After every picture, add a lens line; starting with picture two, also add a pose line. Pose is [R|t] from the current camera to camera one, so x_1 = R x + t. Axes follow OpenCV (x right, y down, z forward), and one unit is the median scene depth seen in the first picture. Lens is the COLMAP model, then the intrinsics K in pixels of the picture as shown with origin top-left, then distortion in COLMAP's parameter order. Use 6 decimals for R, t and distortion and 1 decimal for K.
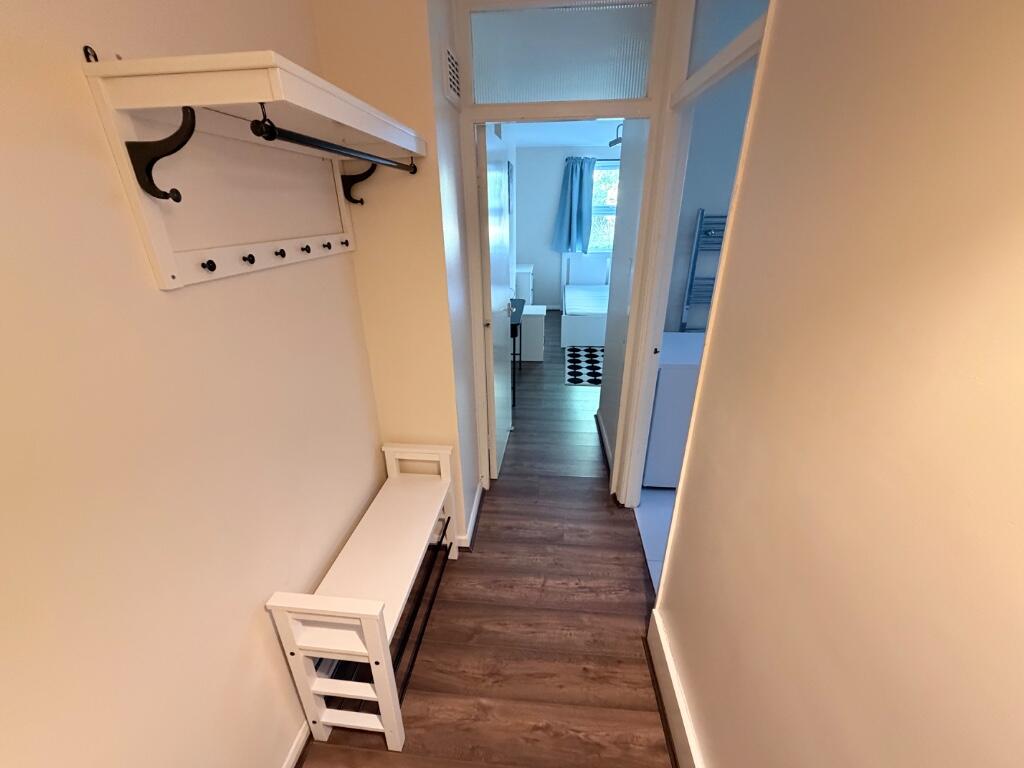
lens RADIAL K [[407.4, 0, 510.8], [0, 407.4, 383.0], [0, 0, 1]] dist [-0.000165, -0.000080]
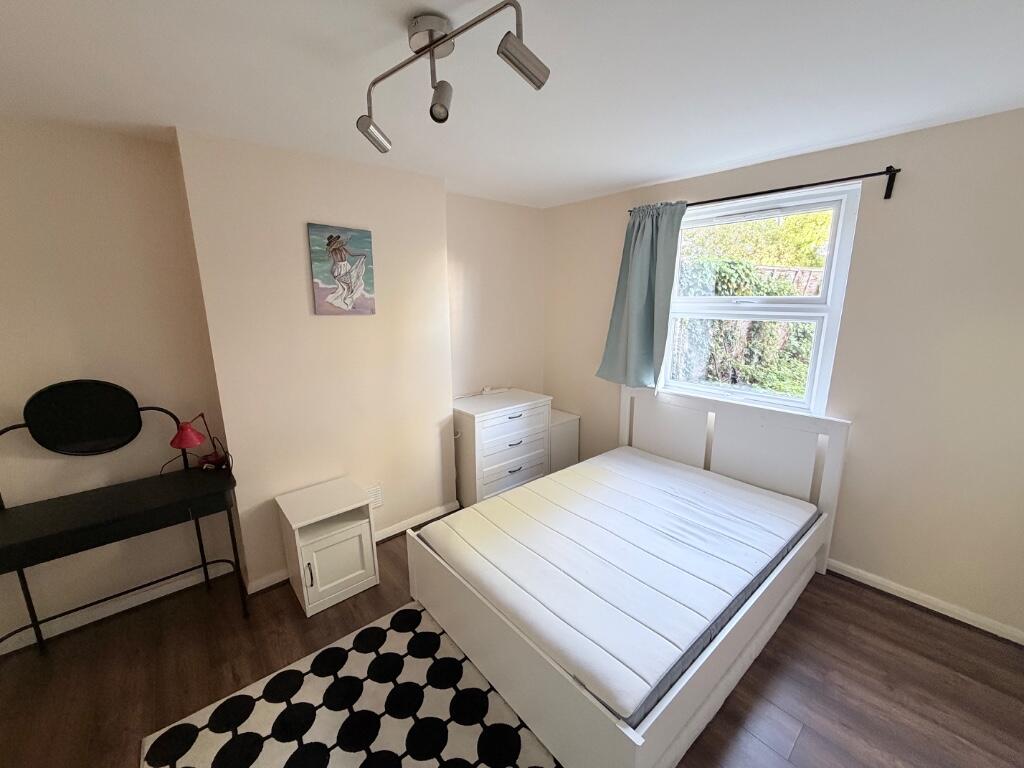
lens RADIAL K [[407.4, 0, 510.6], [0, 407.4, 384.8], [0, 0, 1]] dist [-0.000165, -0.000080]
pose [[0.720960, 0.149493, -0.676660, 0.524138], [-0.267758, 0.960714, -0.073039, -0.341307], [0.639158, 0.233839, 0.732664, 0.749292]]
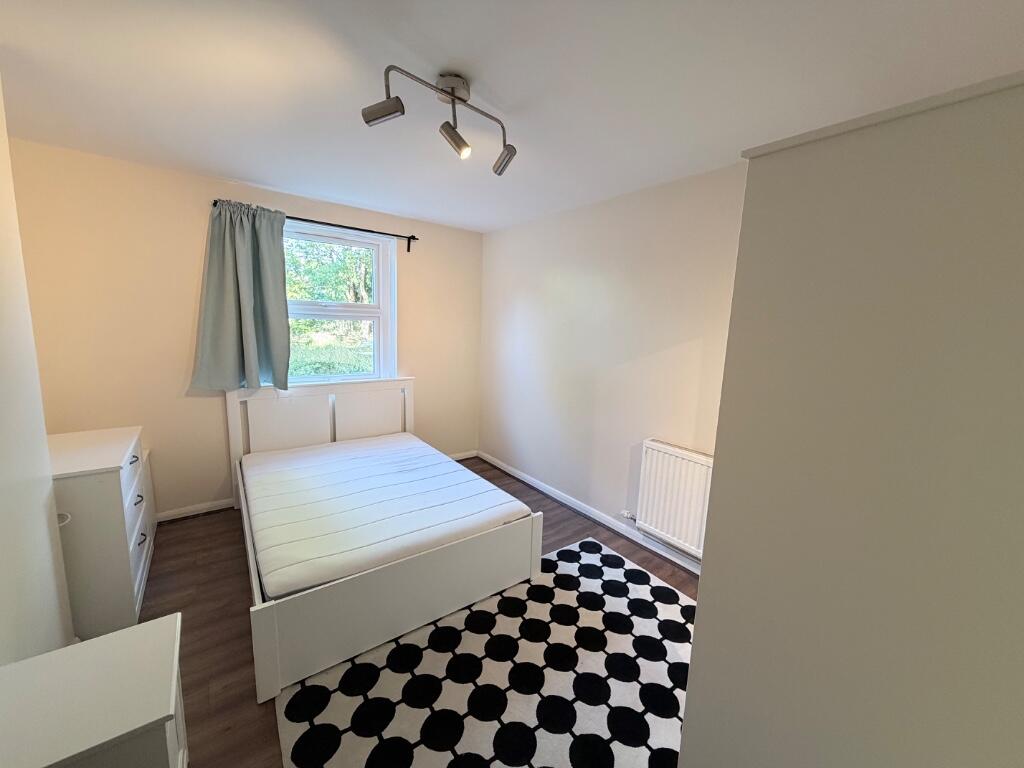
lens RADIAL K [[407.4, 0, 510.4], [0, 407.4, 381.6], [0, 0, 1]] dist [-0.000165, -0.000080]
pose [[0.743690, -0.066070, 0.665252, 0.082391], [0.225893, 0.961410, -0.157045, -0.256593], [-0.629204, 0.267069, 0.729916, 0.639364]]
